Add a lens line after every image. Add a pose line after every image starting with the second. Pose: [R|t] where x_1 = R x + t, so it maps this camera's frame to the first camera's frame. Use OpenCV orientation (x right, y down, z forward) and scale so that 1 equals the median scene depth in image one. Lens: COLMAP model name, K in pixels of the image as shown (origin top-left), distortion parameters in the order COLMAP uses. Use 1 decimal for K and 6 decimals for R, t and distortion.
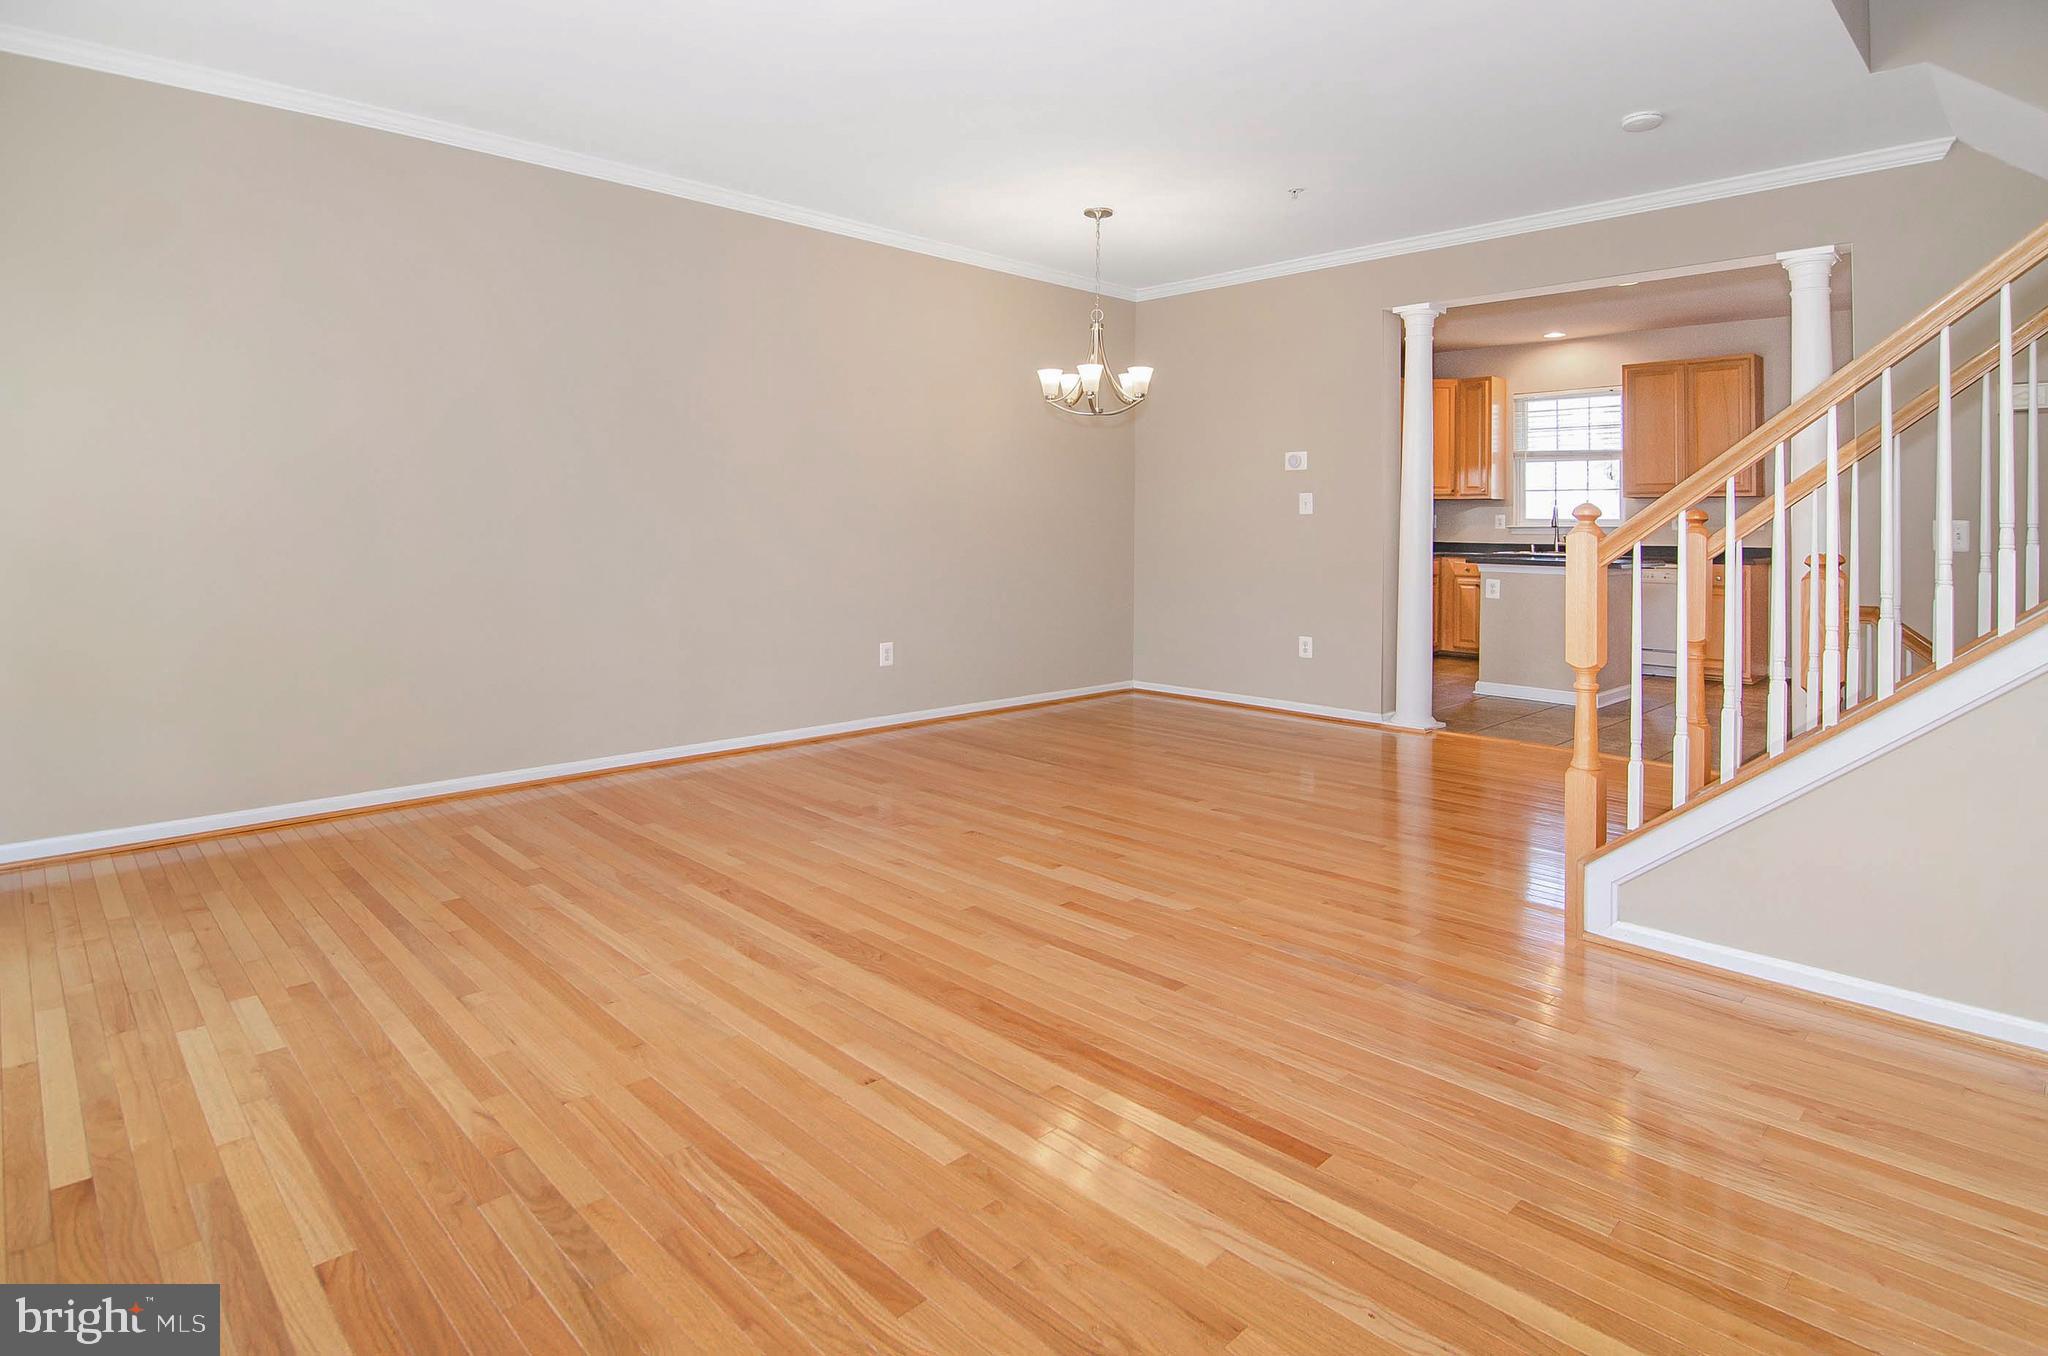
lens RADIAL K [[1051.8, 0, 1095.5], [0, 1051.8, 540.6], [0, 0, 1]] dist [-0.010674, -0.004391]
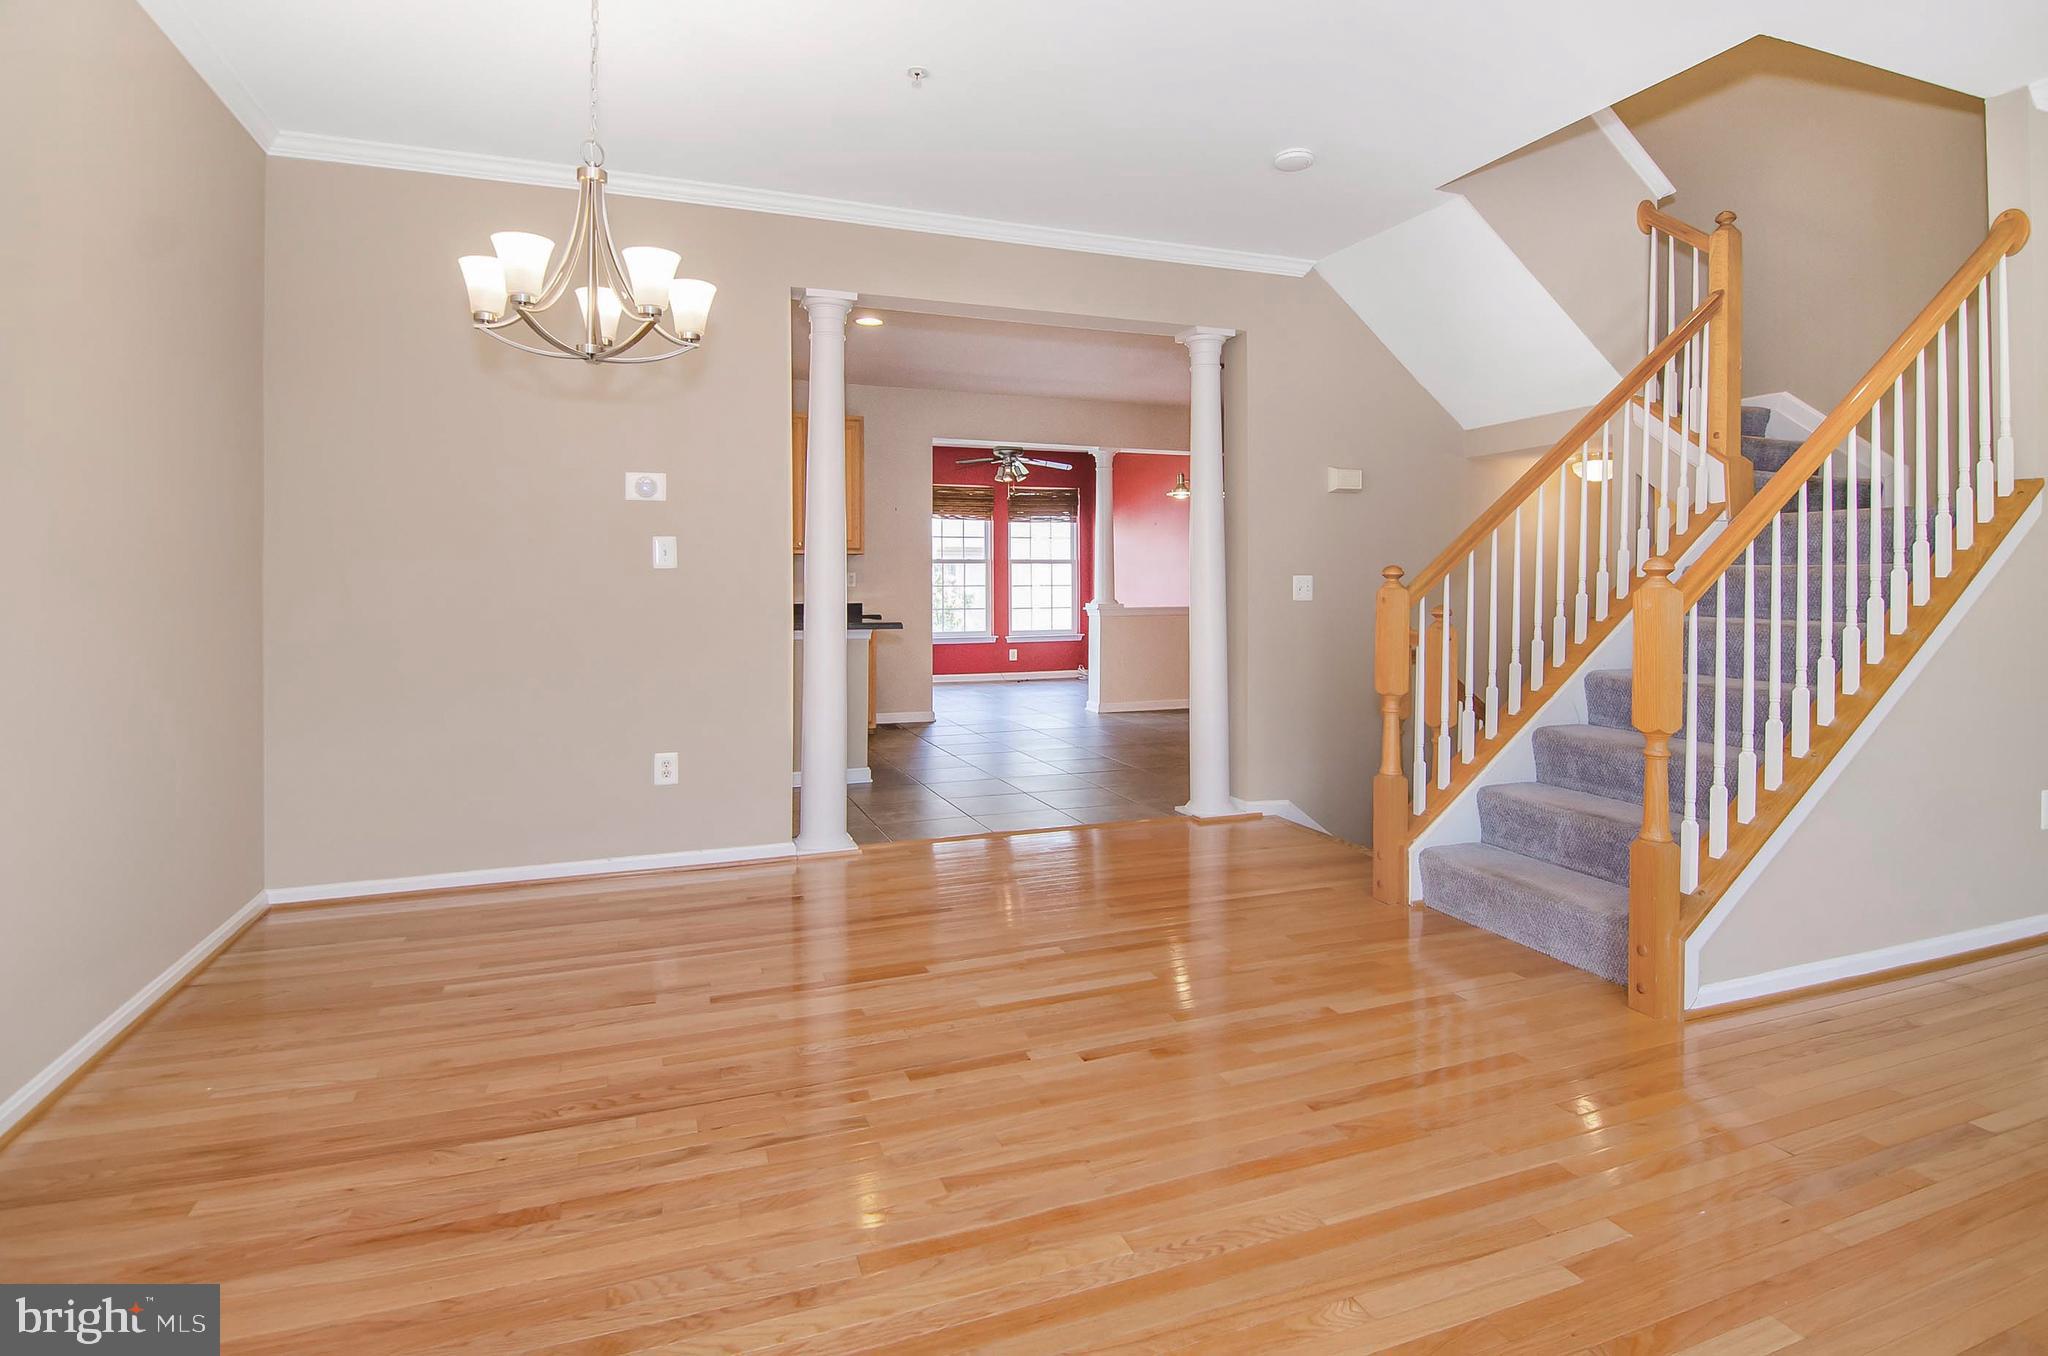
lens RADIAL K [[1051.8, 0, 1043.9], [0, 1051.8, 585.4], [0, 0, 1]] dist [-0.010674, -0.004391]
pose [[0.448790, -0.005394, 0.893621, -0.504577], [0.019674, 0.999799, -0.003845, -0.011709], [-0.893421, 0.019307, 0.448806, 0.891654]]
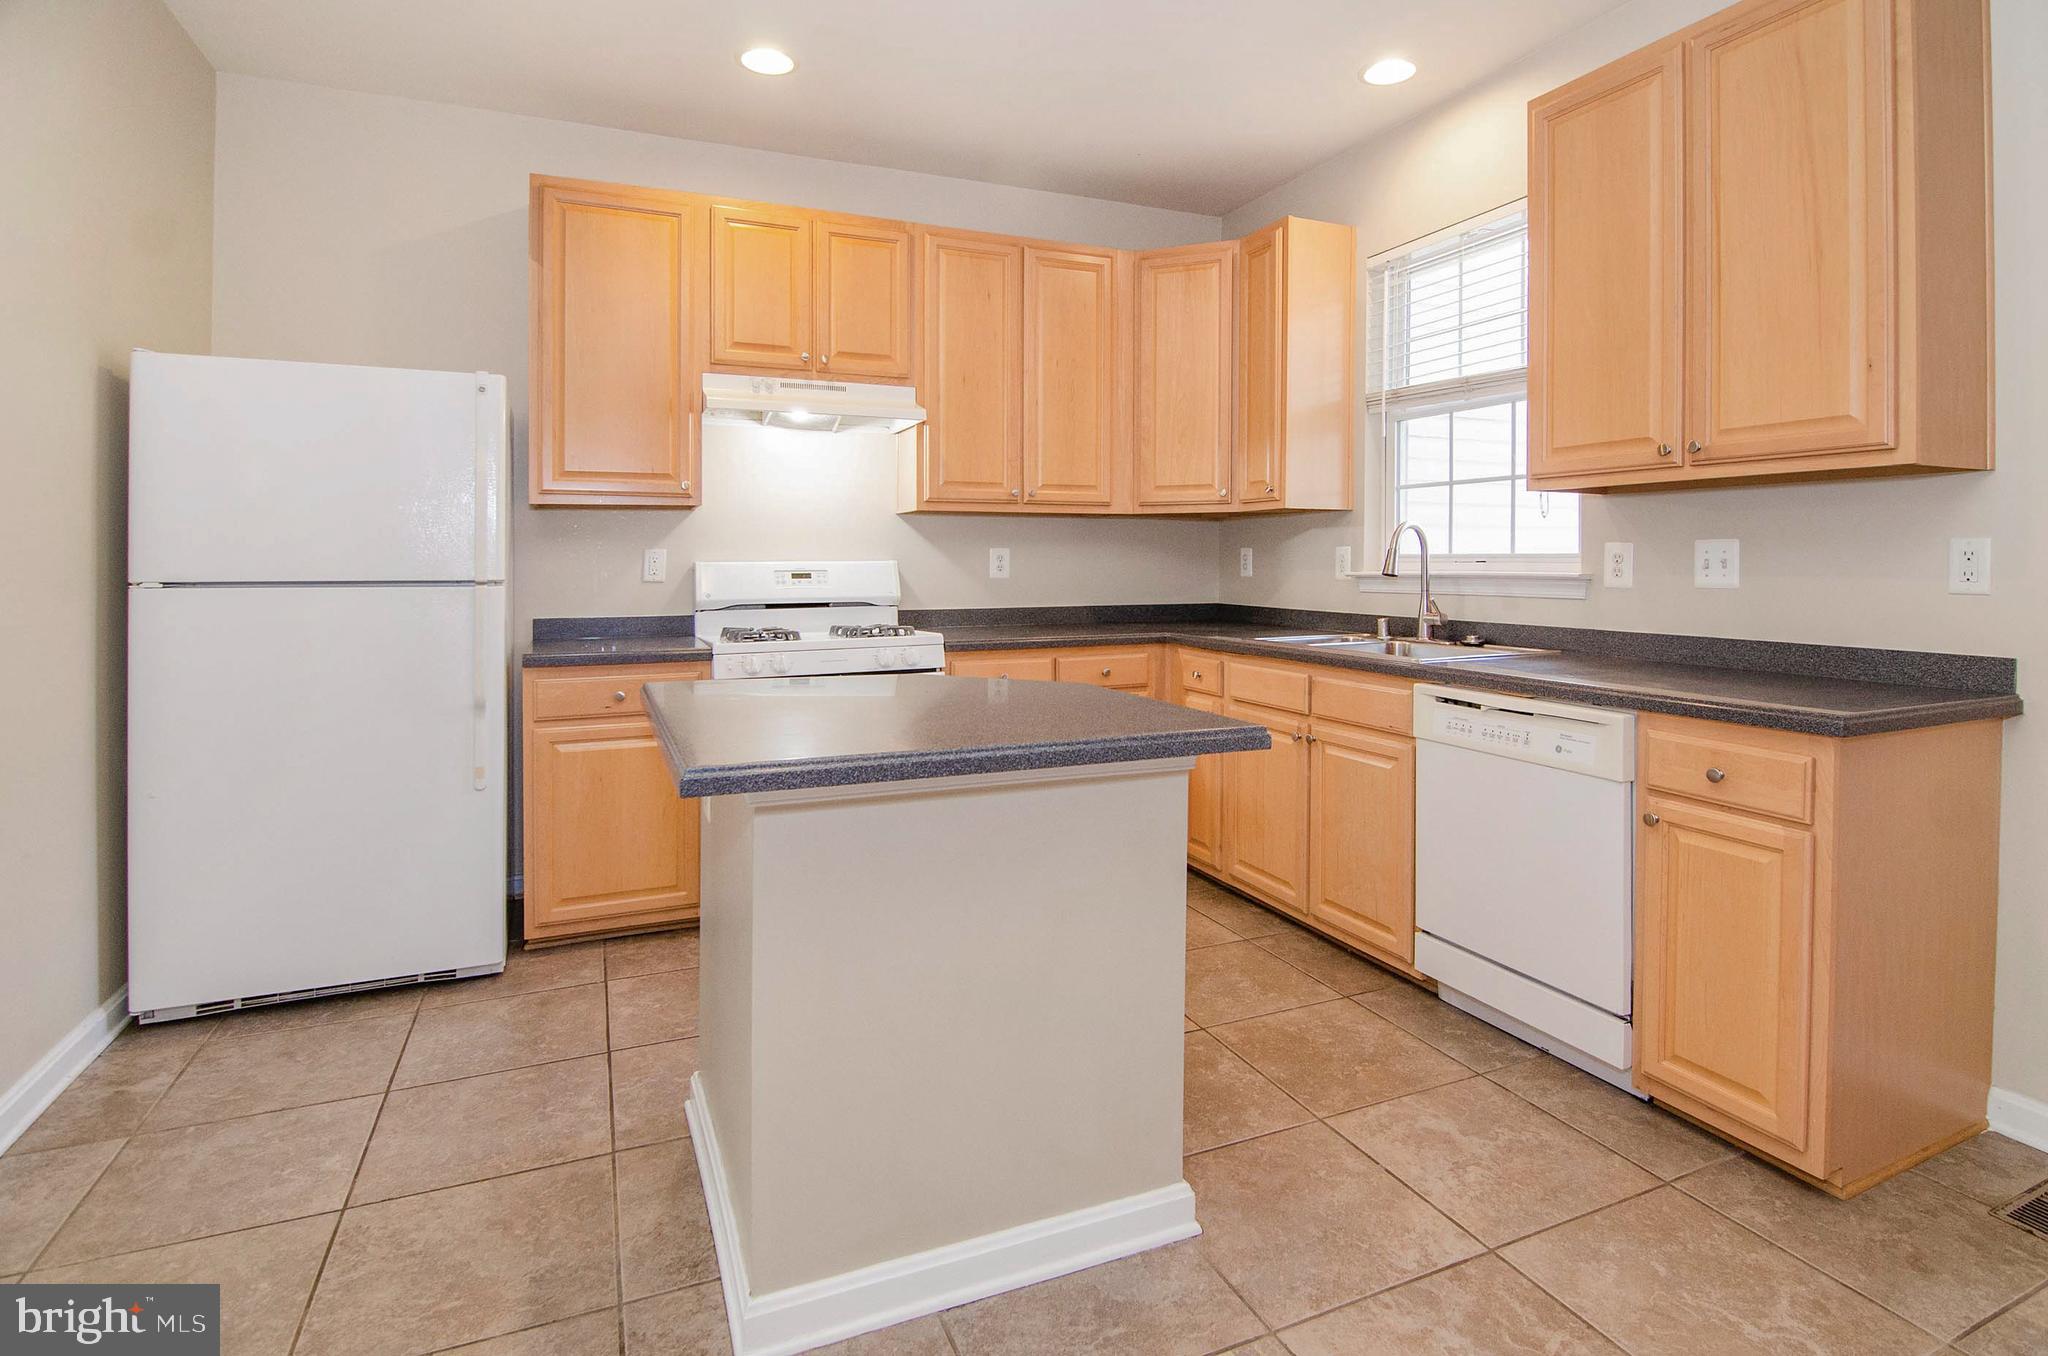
lens RADIAL K [[1030.2, 0, 1059.1], [0, 1030.2, 563.9], [0, 0, 1]] dist [-0.014629, -0.001844]
pose [[0.914282, 0.001657, -0.405076, 1.264326], [-0.006252, 0.999930, -0.010020, -0.035686], [0.405031, 0.011694, 0.914228, 1.615374]]
